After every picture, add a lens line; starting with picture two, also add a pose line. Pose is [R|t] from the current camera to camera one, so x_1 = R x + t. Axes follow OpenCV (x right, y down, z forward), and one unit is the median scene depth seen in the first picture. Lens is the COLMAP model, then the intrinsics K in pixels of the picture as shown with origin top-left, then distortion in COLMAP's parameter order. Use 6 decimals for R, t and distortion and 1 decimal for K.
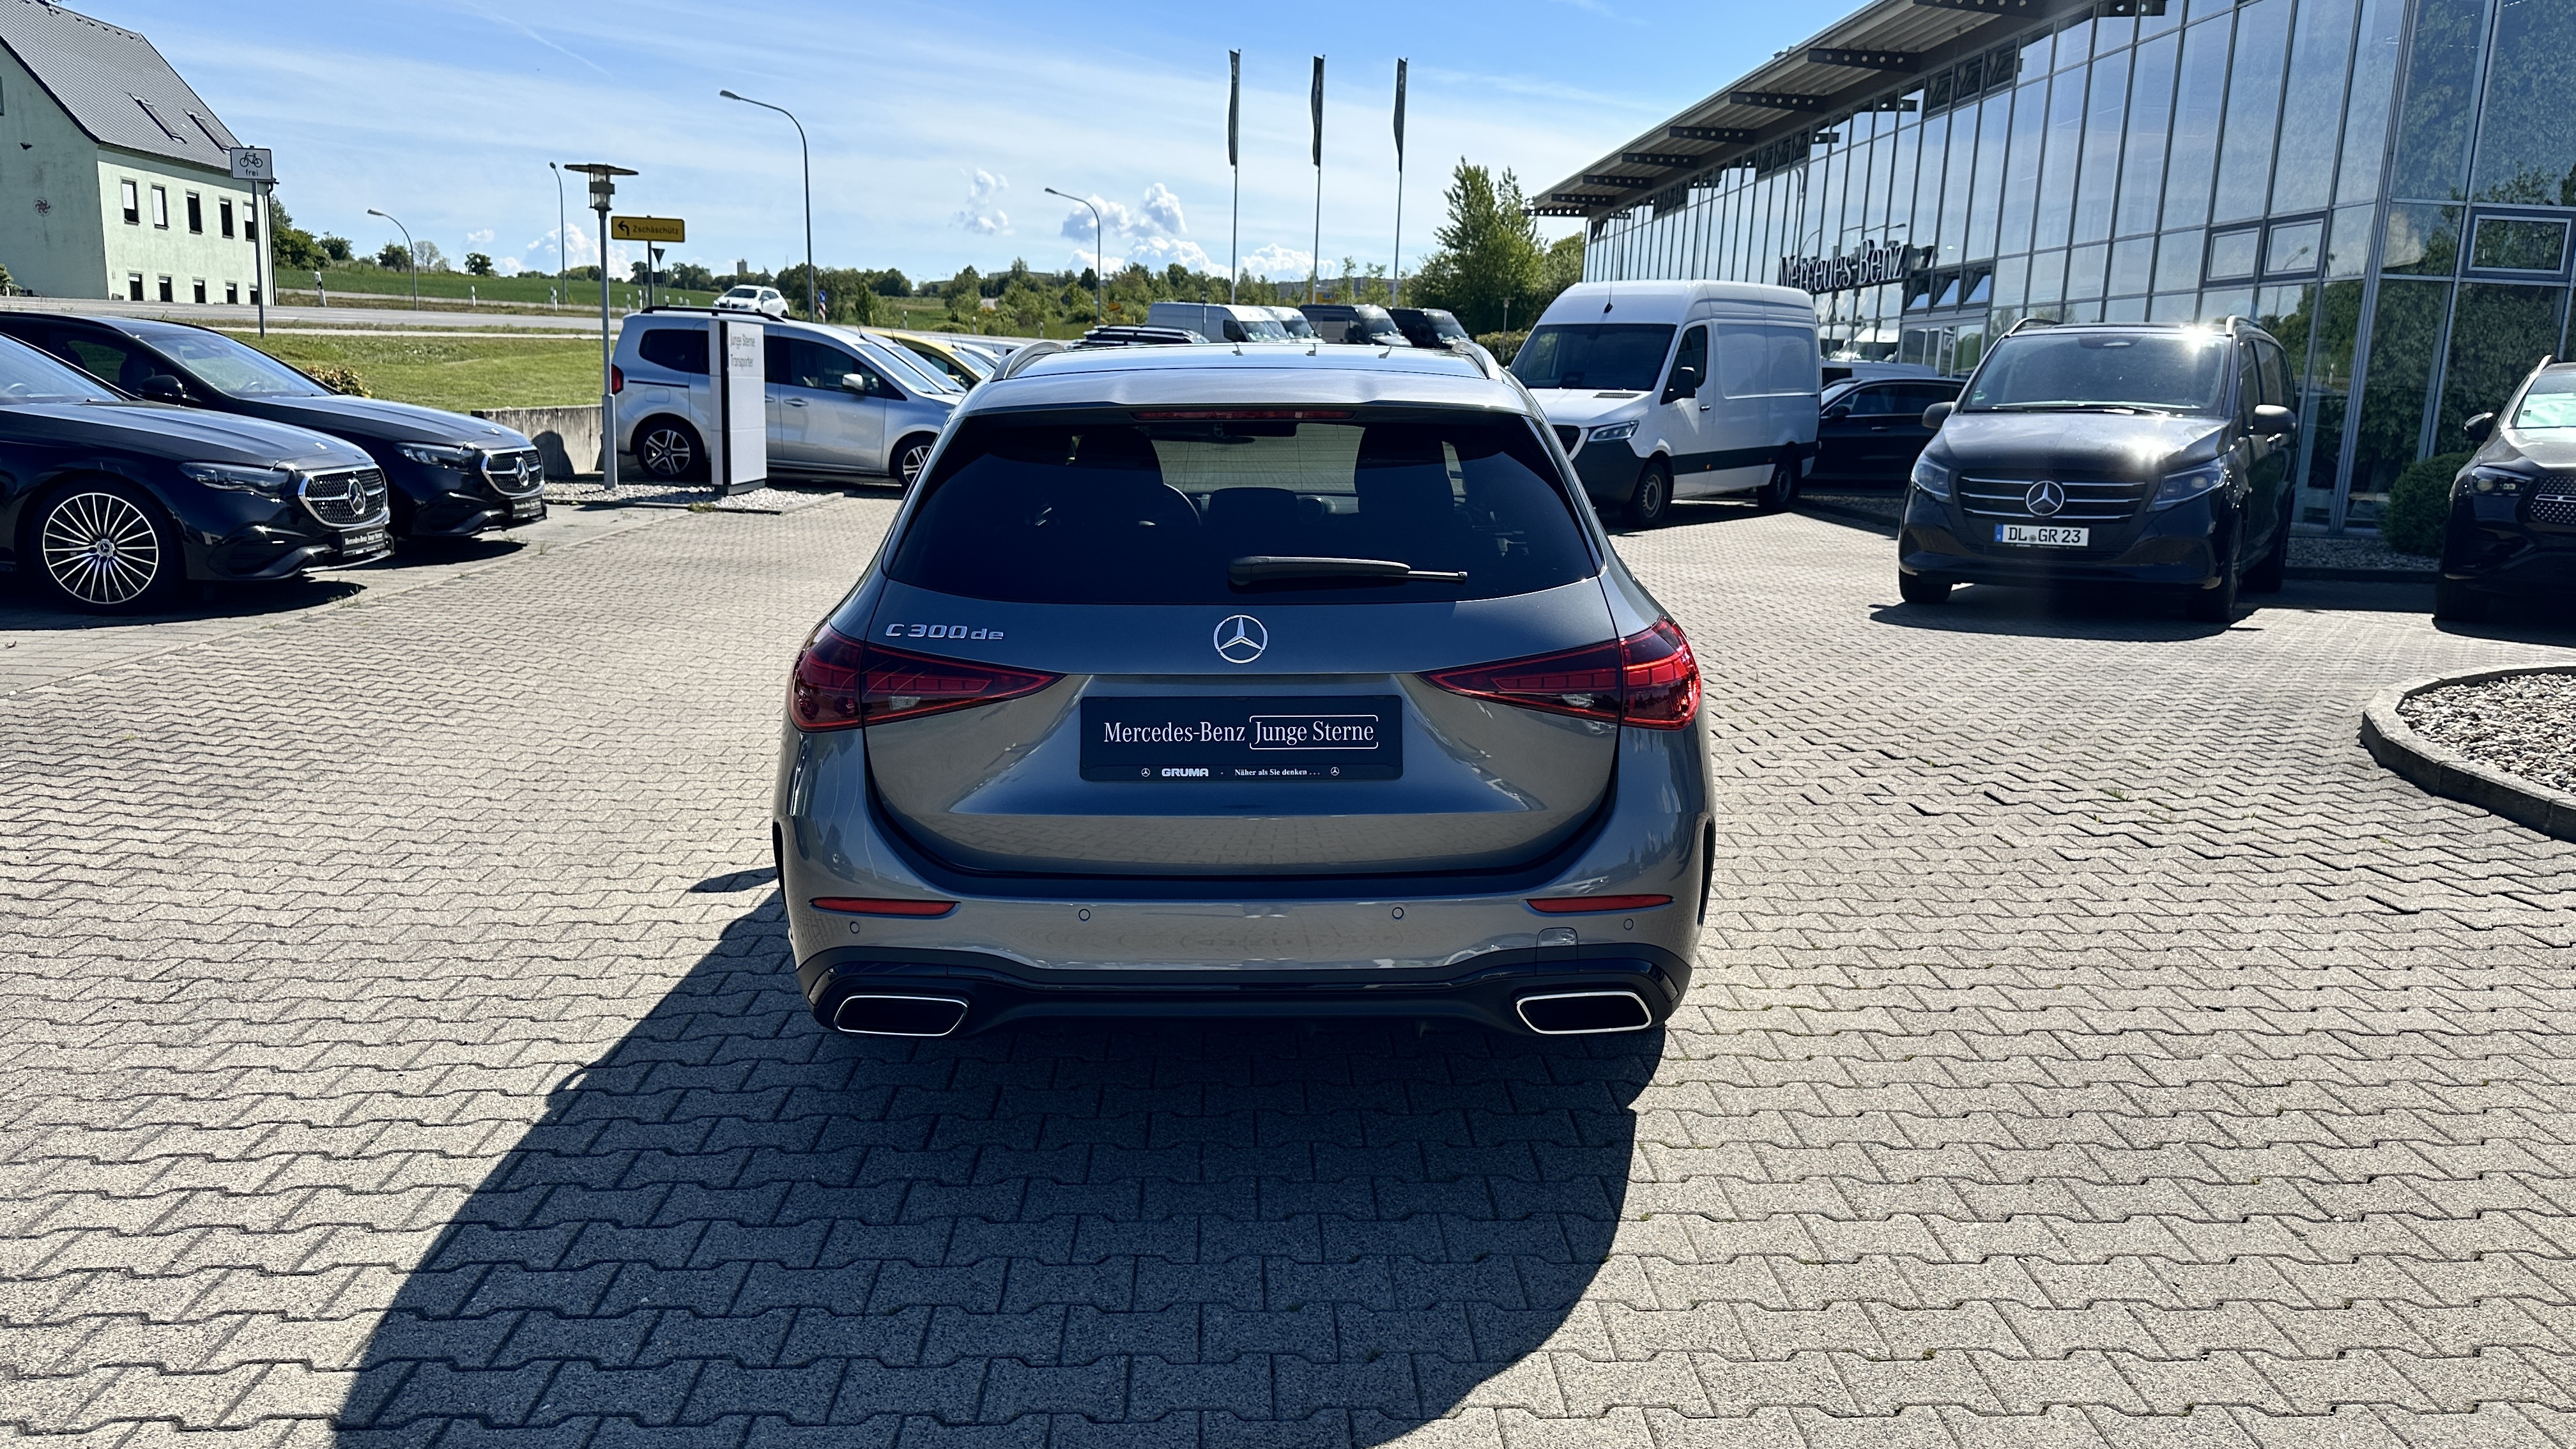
lens RADIAL K [[1796.3, 0, 1288.0], [0, 1796.3, 724.5], [0, 0, 1]] dist [0.053083, -0.065801]
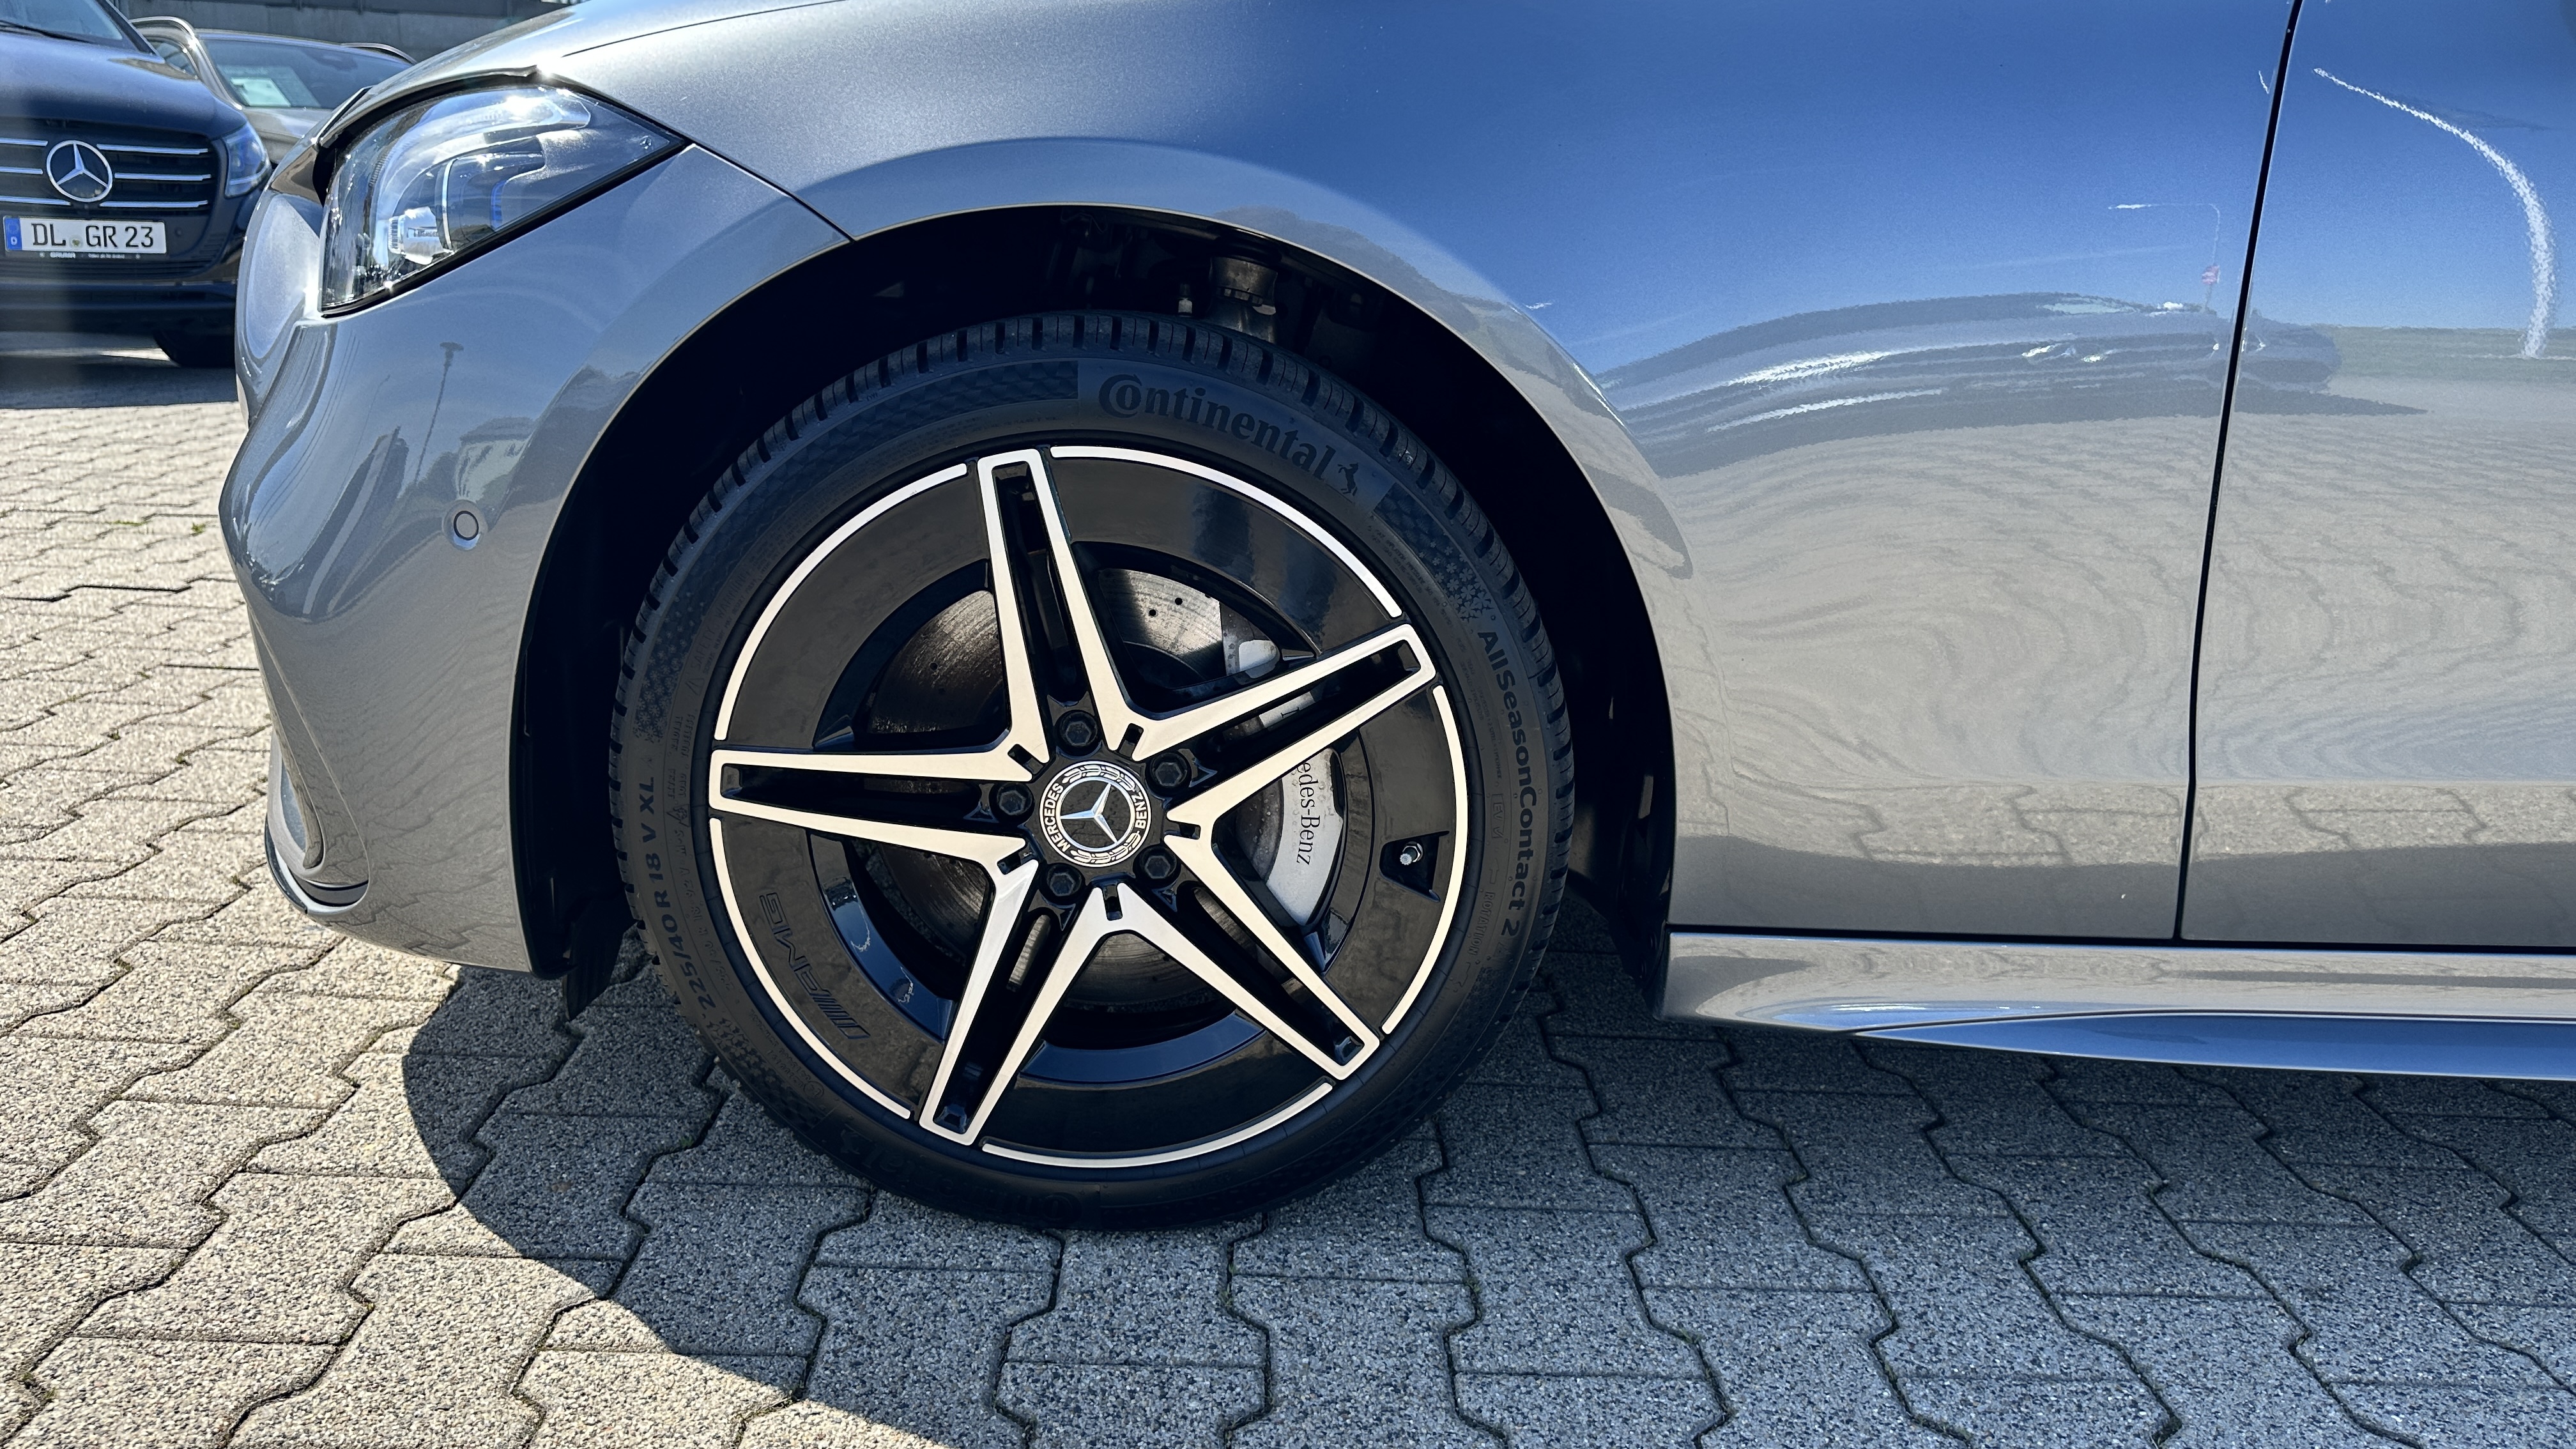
lens RADIAL K [[1763.1, 0, 1288.0], [0, 1763.1, 724.5], [0, 0, 1]] dist [0.094661, -0.113572]
pose [[0.009873, -0.261365, 0.965190, -0.185629], [0.134322, 0.956835, 0.257729, -0.050841], [-0.990889, 0.127102, 0.044554, 0.608589]]
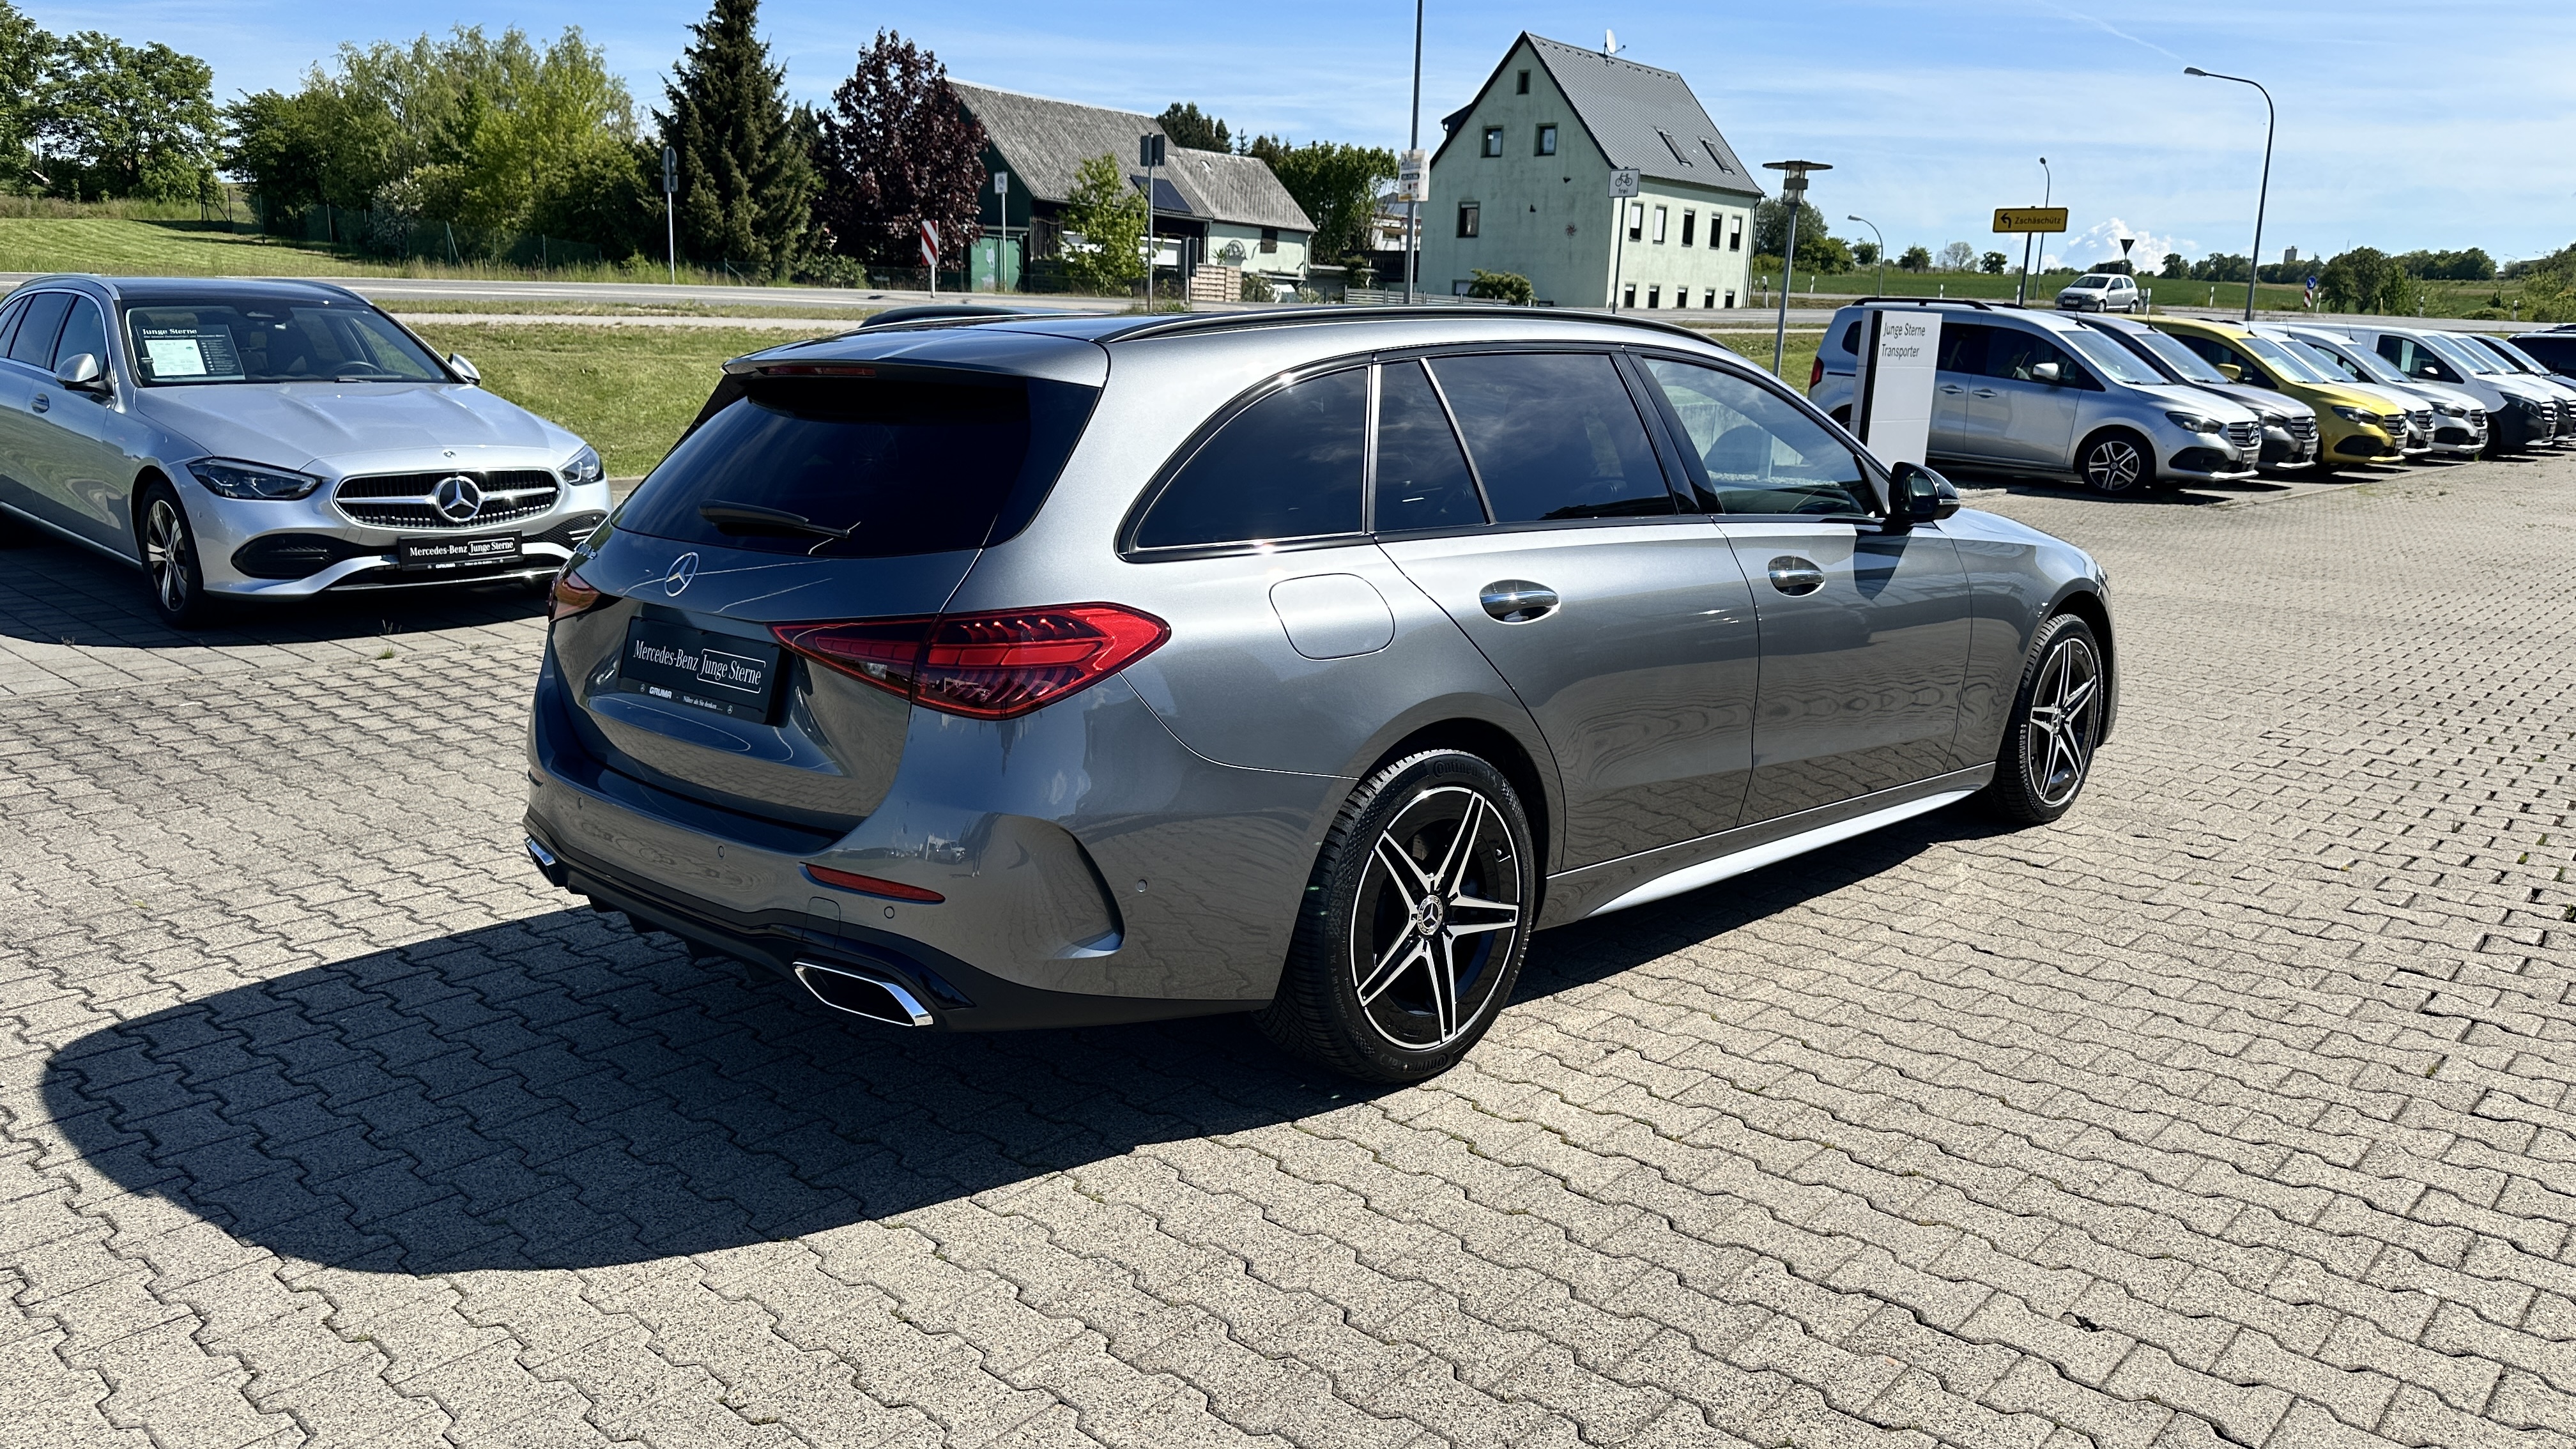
lens RADIAL K [[1796.3, 0, 1288.0], [0, 1796.3, 724.5], [0, 0, 1]] dist [0.053083, -0.065801]
pose [[0.715567, 0.136600, -0.685058, 0.260462], [-0.135145, 0.989237, 0.056089, -0.018149], [0.685346, 0.052447, 0.726326, 0.120134]]
